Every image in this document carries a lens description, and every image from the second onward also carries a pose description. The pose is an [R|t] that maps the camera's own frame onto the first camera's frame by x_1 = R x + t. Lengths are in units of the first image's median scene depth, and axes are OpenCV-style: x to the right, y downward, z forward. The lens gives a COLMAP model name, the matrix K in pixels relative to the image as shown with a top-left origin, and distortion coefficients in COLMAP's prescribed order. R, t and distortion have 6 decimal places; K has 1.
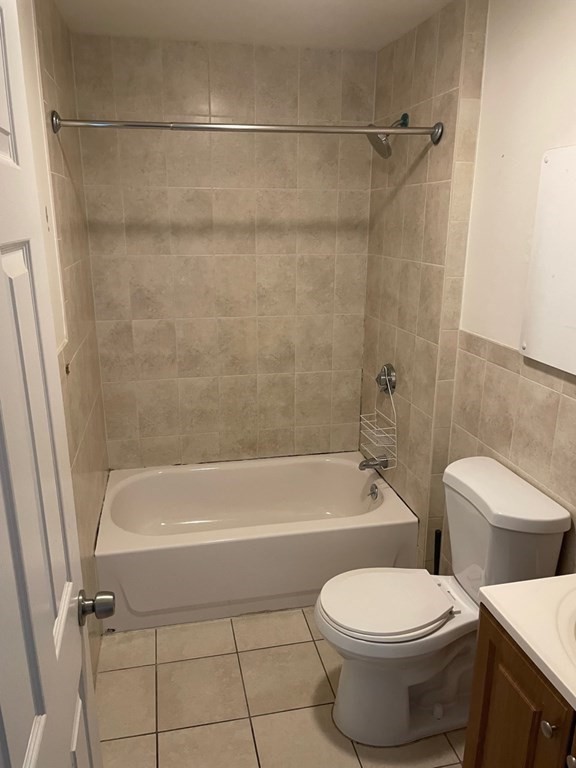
lens RADIAL K [[583.5, 0, 287.4], [0, 583.5, 385.9], [0, 0, 1]] dist [0.059467, -0.011146]
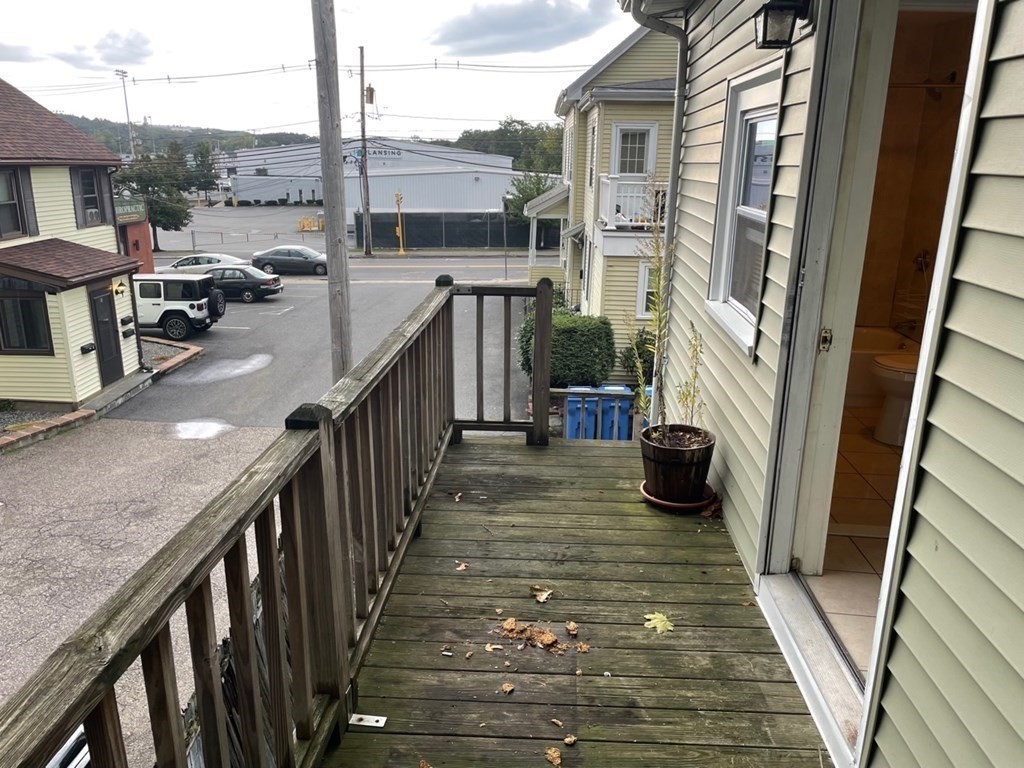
lens RADIAL K [[778.0, 0, 512.1], [0, 778.0, 383.6], [0, 0, 1]] dist [0.059467, -0.011146]
pose [[0.961612, 0.070510, -0.265201, -0.242567], [-0.071436, 0.997426, 0.006165, 0.333024], [0.264953, 0.013016, 0.964173, -1.038511]]
